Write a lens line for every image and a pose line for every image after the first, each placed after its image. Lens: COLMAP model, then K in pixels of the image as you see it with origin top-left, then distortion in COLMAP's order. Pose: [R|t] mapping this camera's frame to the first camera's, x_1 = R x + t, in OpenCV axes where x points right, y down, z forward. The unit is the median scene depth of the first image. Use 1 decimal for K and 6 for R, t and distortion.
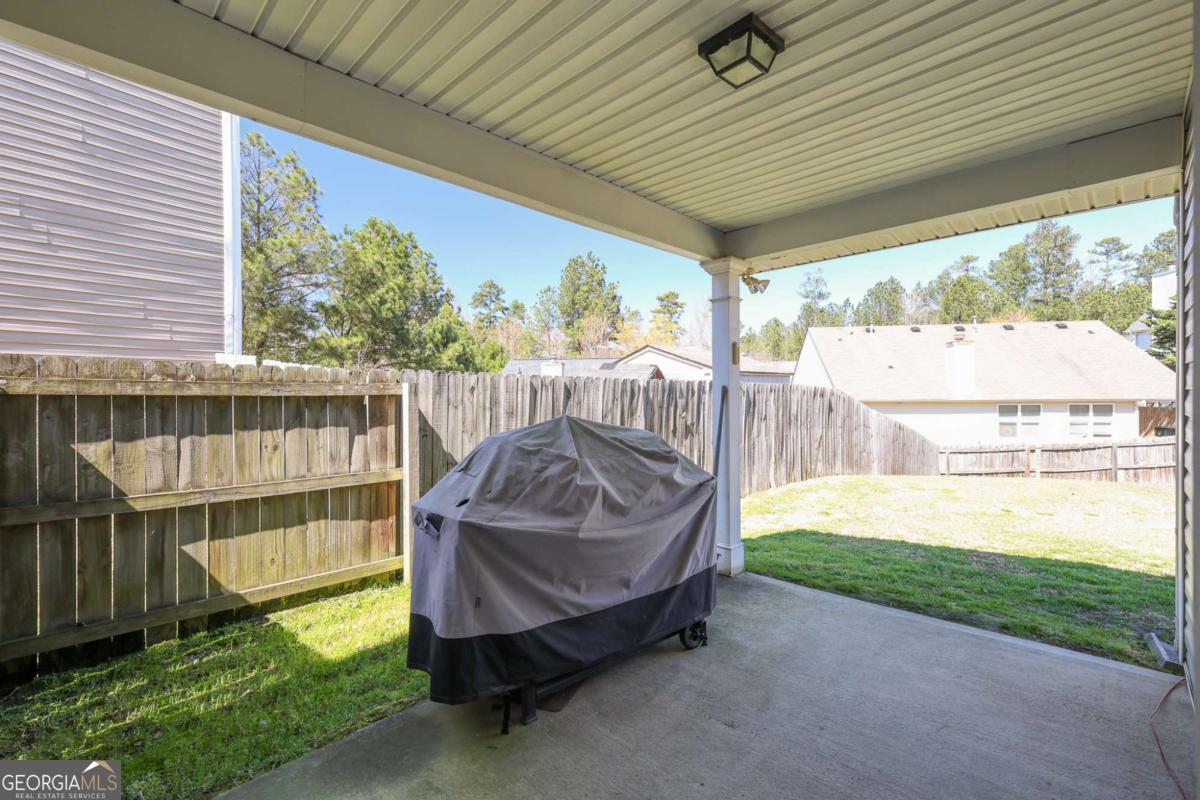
lens RADIAL K [[529.6, 0, 600.0], [0, 529.6, 400.0], [0, 0, 1]] dist [0.000808, -0.000001]
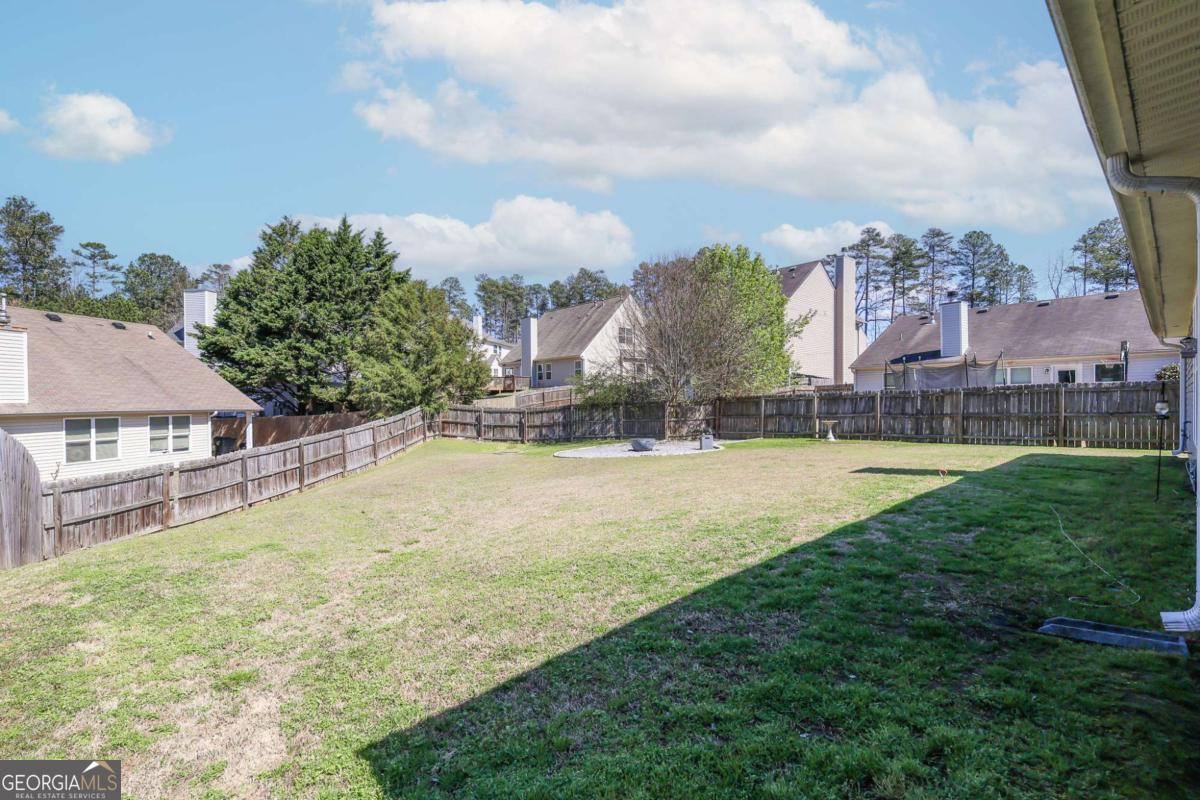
lens RADIAL K [[529.6, 0, 600.0], [0, 529.6, 400.0], [0, 0, 1]] dist [0.000808, -0.000001]
pose [[-0.028732, 0.016035, 0.999459, -0.001770], [0.017280, 0.999730, -0.015543, 0.006691], [-0.999438, 0.016824, -0.029001, 0.282187]]
